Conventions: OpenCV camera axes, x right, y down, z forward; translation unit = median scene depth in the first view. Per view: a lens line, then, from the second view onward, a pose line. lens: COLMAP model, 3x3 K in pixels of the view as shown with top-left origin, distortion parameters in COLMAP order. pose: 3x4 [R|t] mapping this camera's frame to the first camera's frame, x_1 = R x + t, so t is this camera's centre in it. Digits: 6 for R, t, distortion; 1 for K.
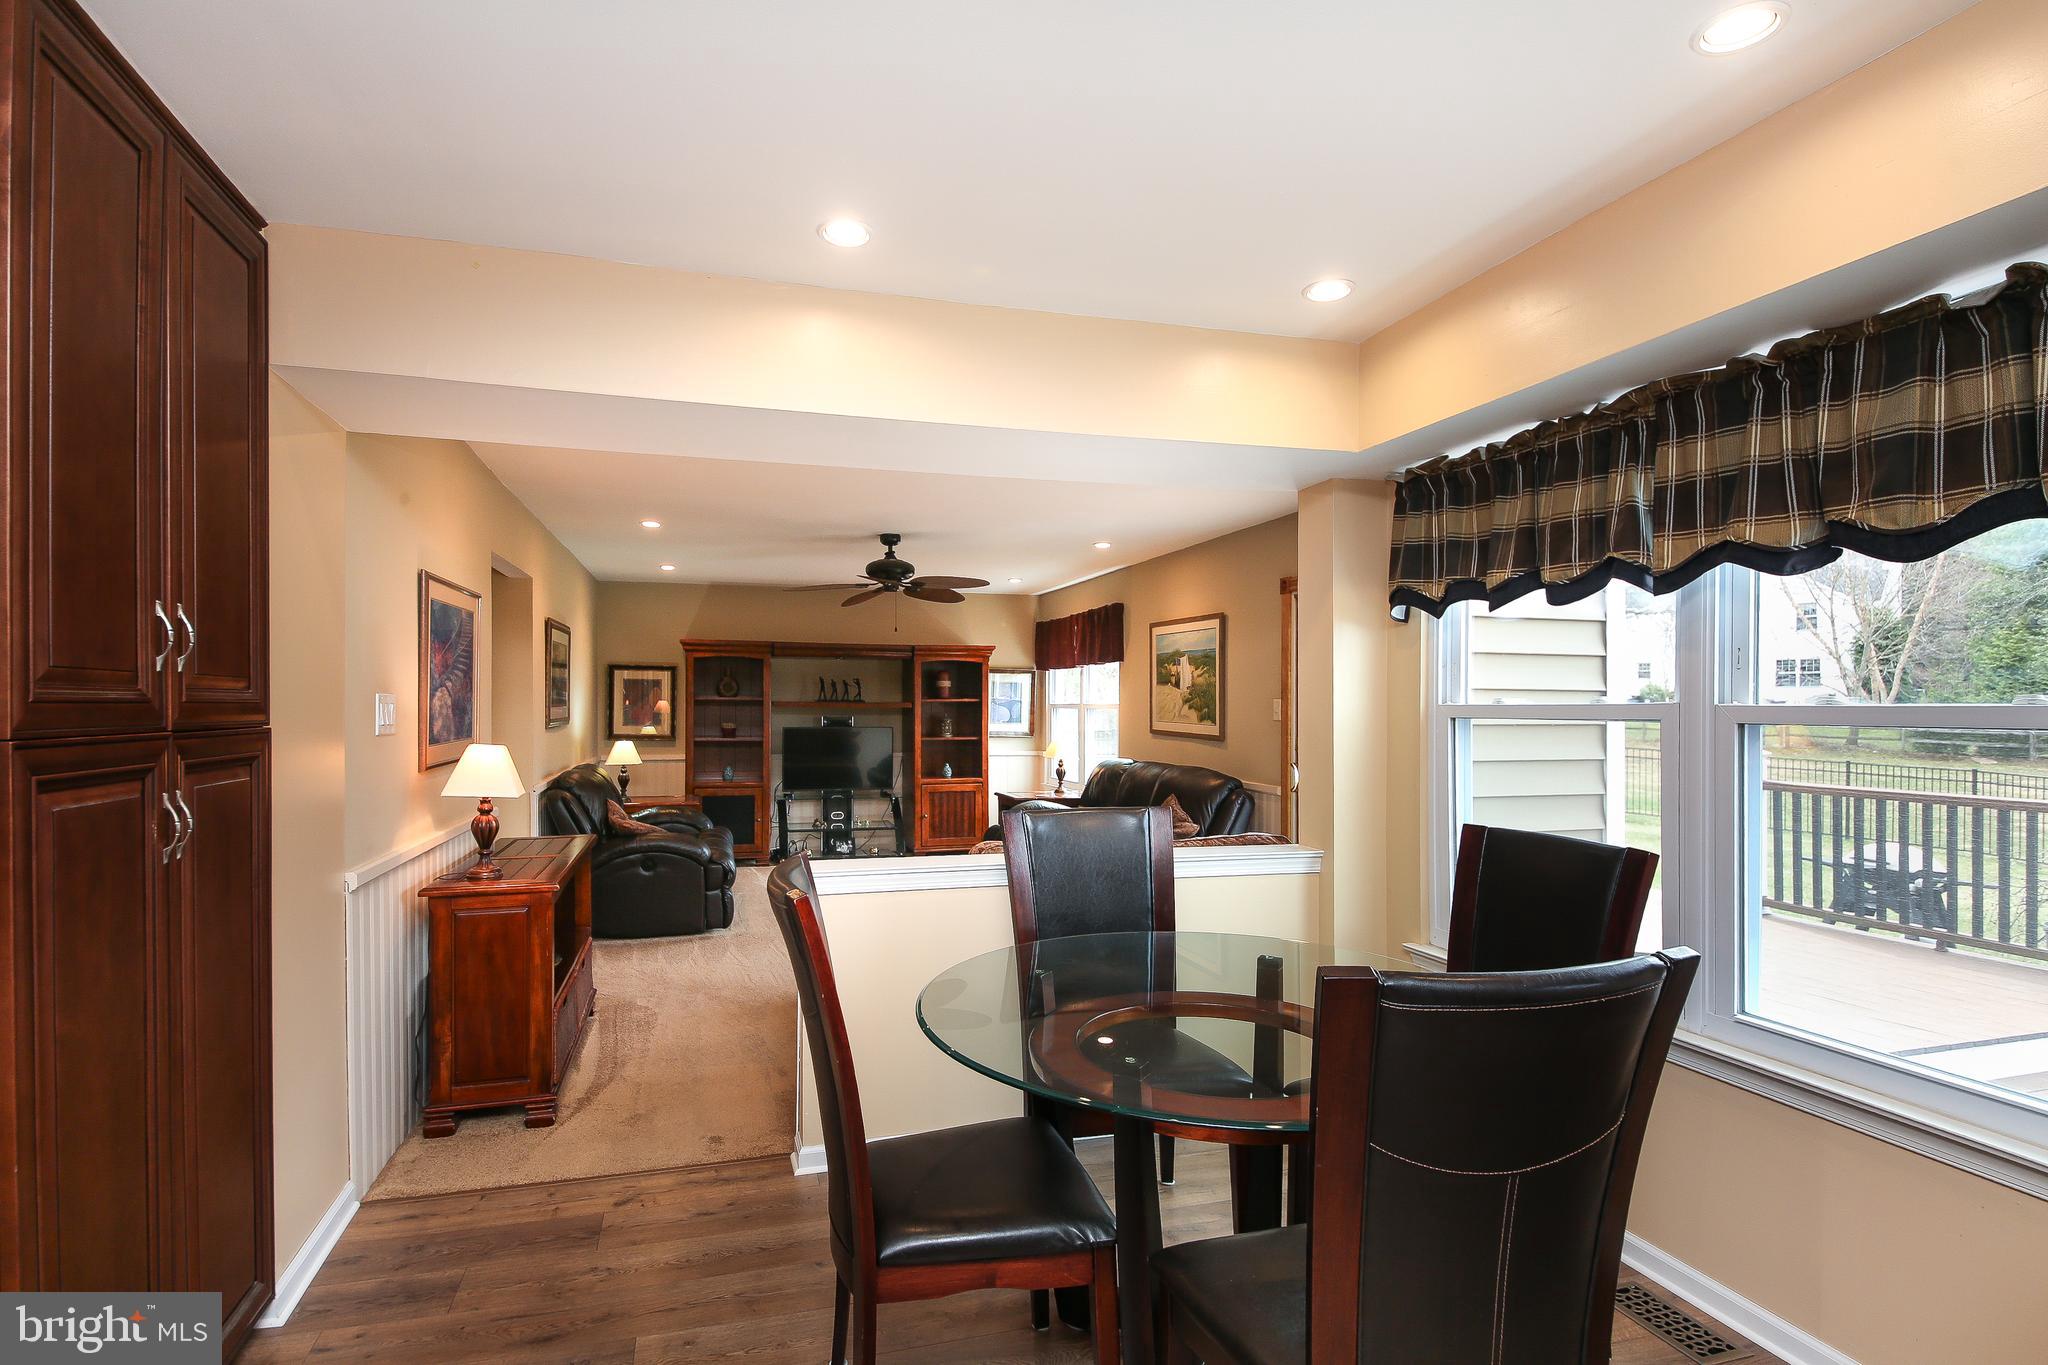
lens RADIAL K [[1000.3, 0, 970.5], [0, 1000.3, 703.6], [0, 0, 1]] dist [-0.002225, -0.001361]
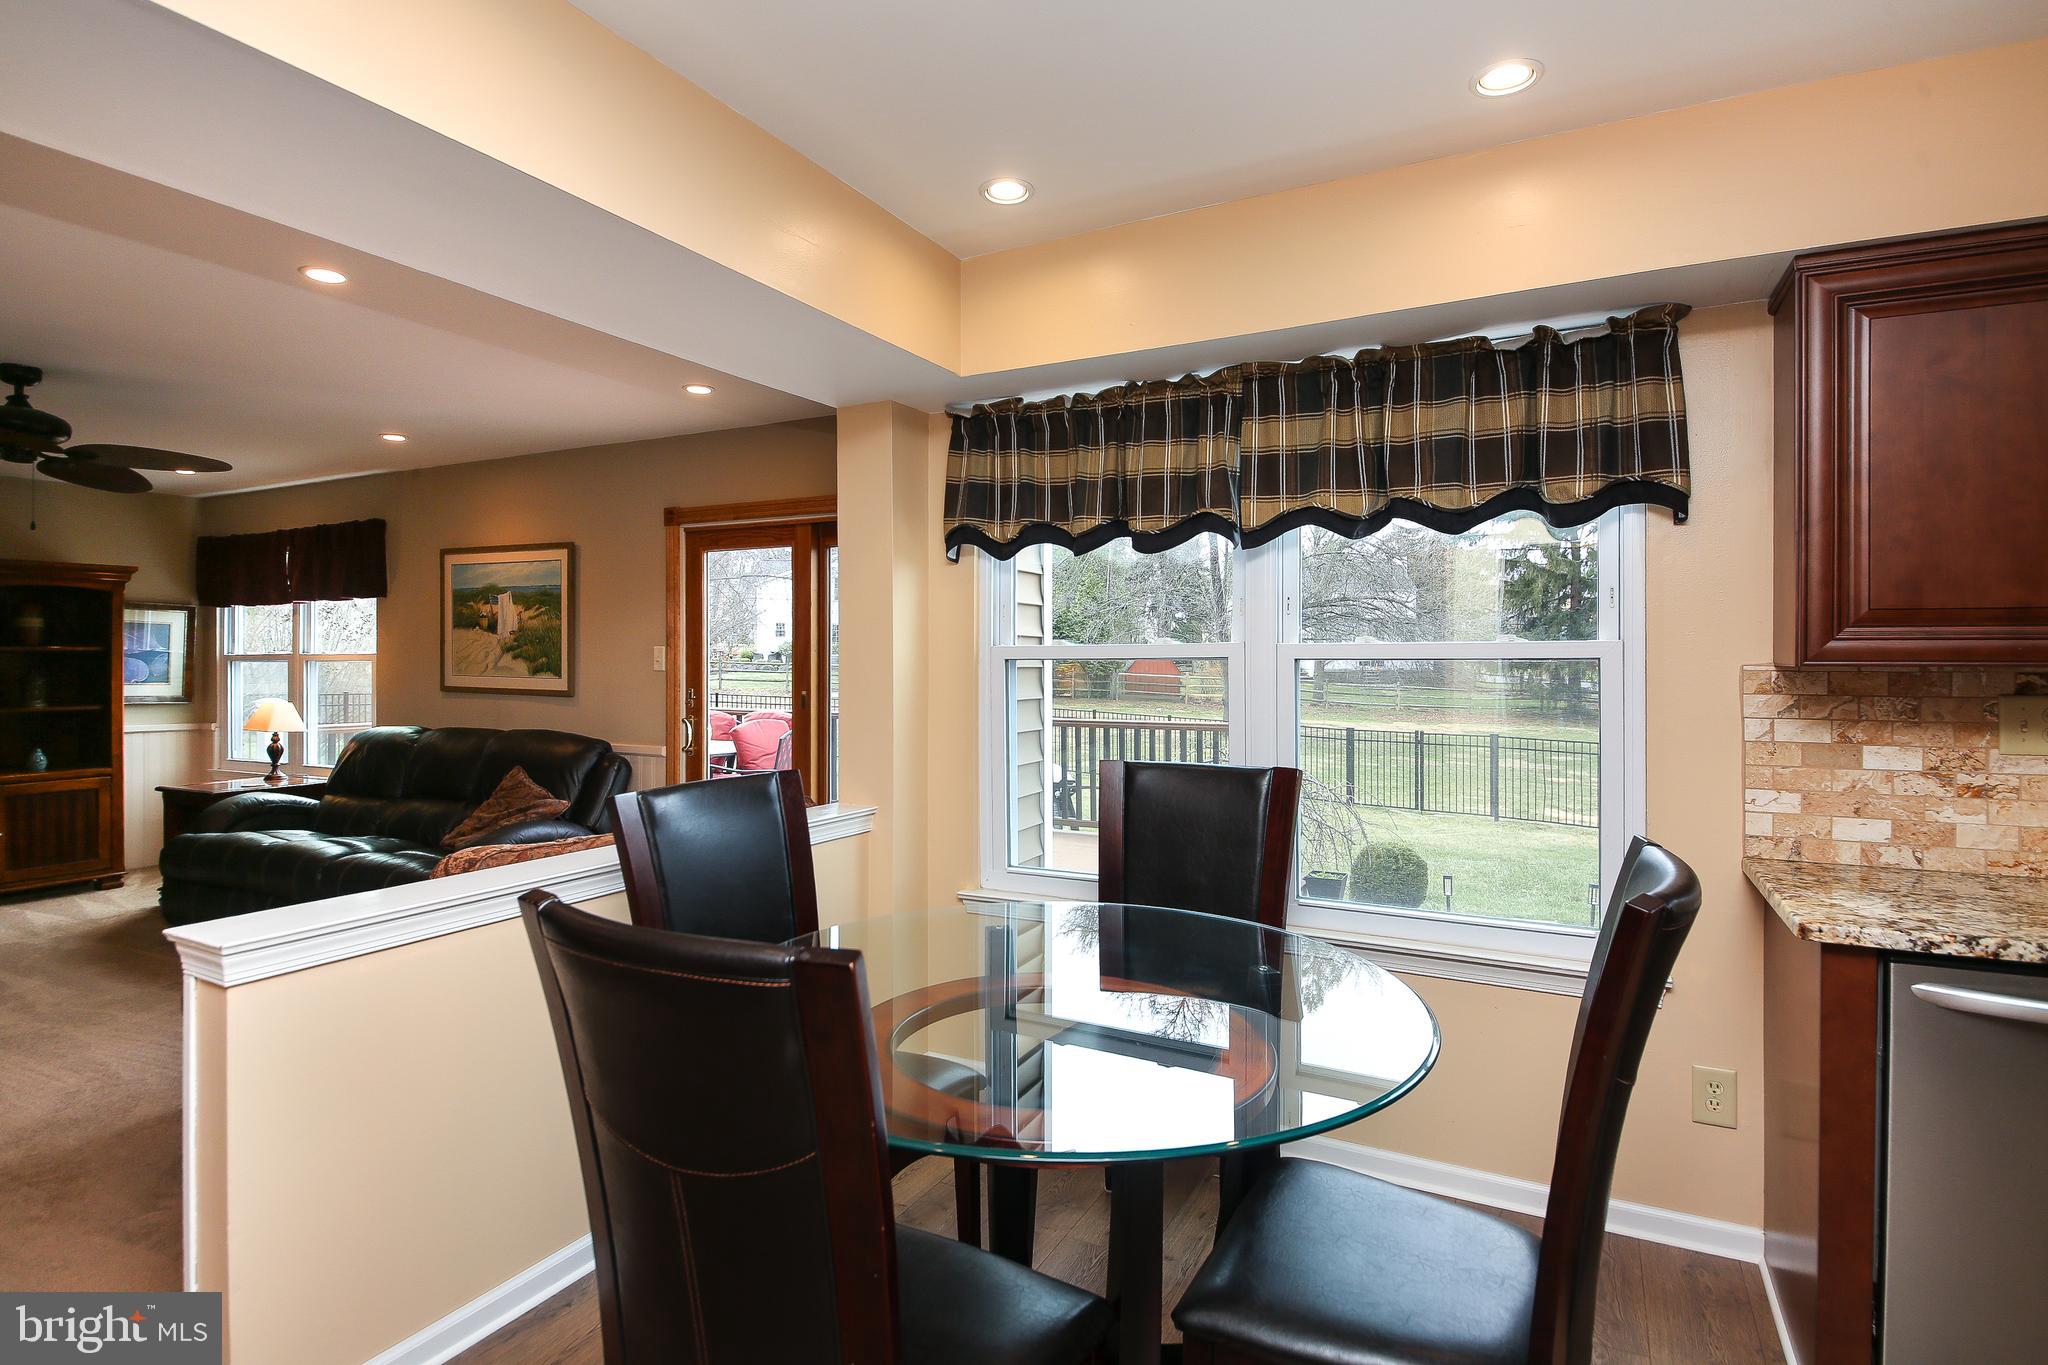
lens RADIAL K [[1046.4, 0, 1019.5], [0, 1046.4, 661.3], [0, 0, 1]] dist [0.065981, -0.052133]
pose [[0.679961, -0.004140, 0.733237, -0.130738], [0.003007, 0.999991, 0.002857, 0.006115], [-0.733243, 0.000262, 0.679967, 0.122139]]
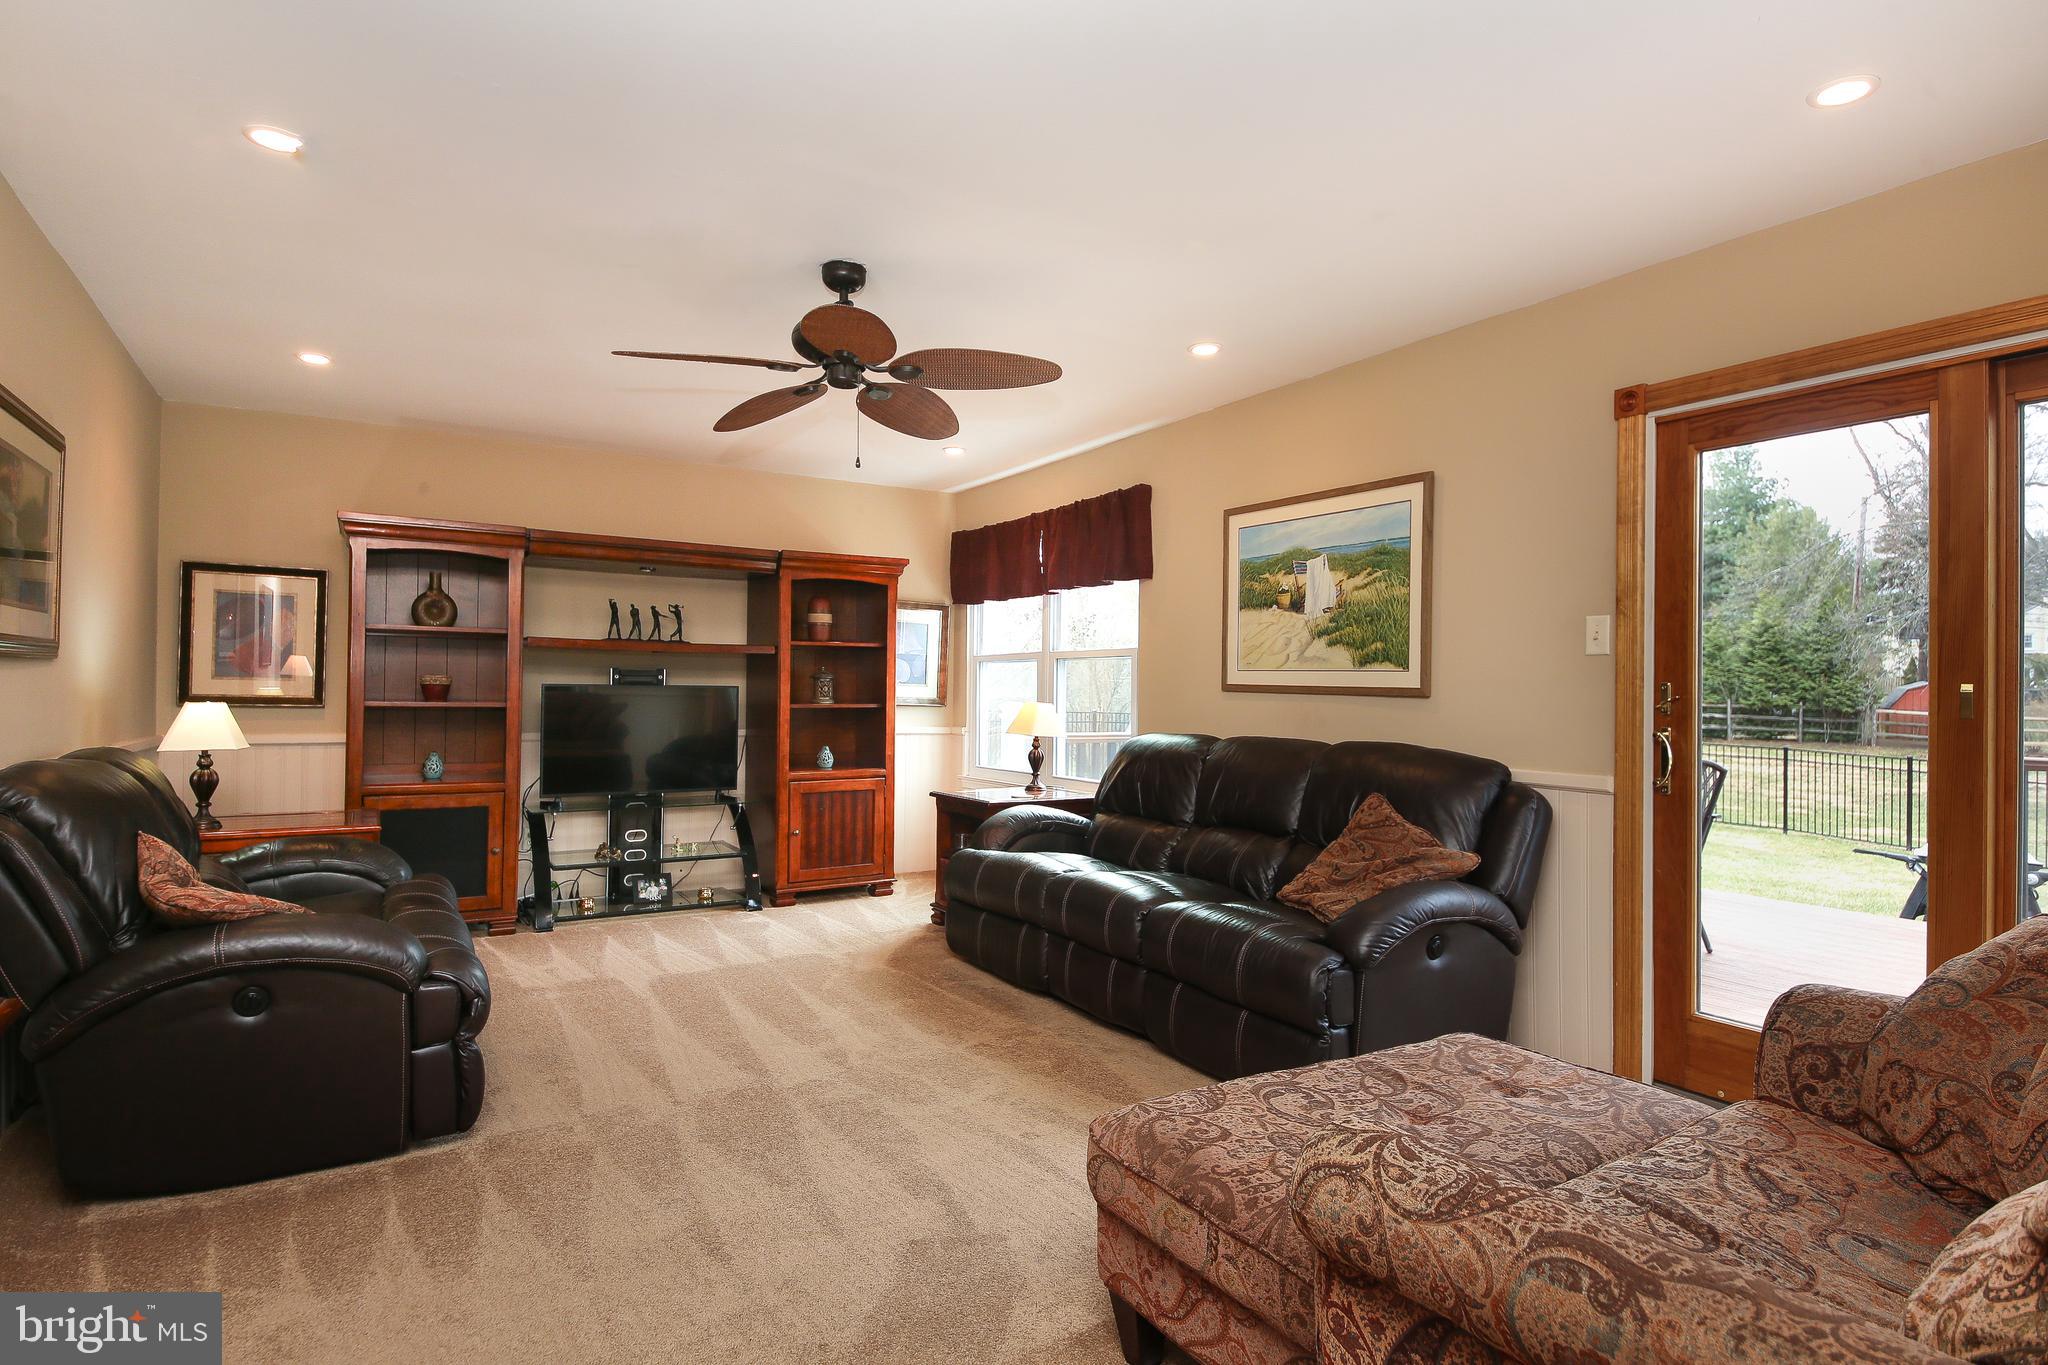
lens RADIAL K [[1073.3, 0, 1024.0], [0, 1073.3, 682.5], [0, 0, 1]] dist [-0.001829, -0.001222]
pose [[0.956945, 0.009178, 0.290126, -0.137182], [-0.007546, 0.999949, -0.006744, 0.032703], [-0.290173, 0.004265, 0.956965, 0.450712]]
